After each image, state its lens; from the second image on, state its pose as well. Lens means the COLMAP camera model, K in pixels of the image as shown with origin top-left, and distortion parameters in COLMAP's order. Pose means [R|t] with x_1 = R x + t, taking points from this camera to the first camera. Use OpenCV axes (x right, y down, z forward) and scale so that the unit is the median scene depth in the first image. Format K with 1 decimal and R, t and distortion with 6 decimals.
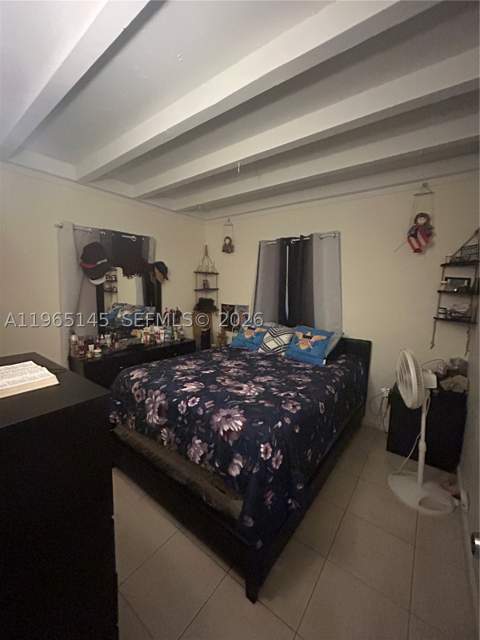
lens RADIAL K [[255.7, 0, 239.9], [0, 255.7, 321.4], [0, 0, 1]] dist [-0.001931, 0.000016]
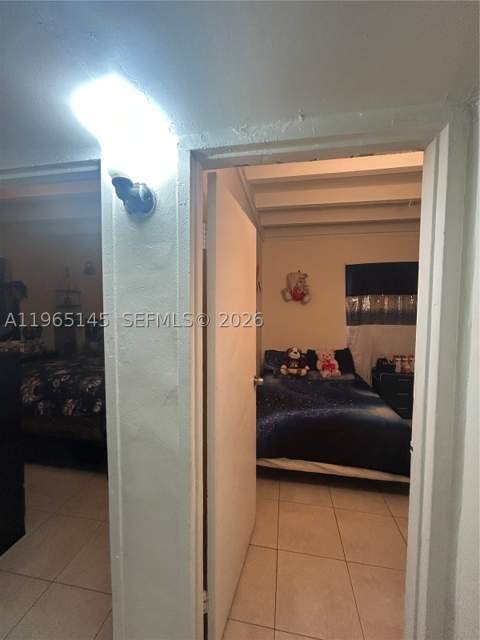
lens RADIAL K [[255.7, 0, 242.8], [0, 255.7, 321.8], [0, 0, 1]] dist [-0.001931, 0.000016]
pose [[0.887001, -0.041520, 0.459897, 0.063598], [0.070958, 0.996376, -0.046901, 0.116809], [-0.456283, 0.074235, 0.886733, -0.768389]]
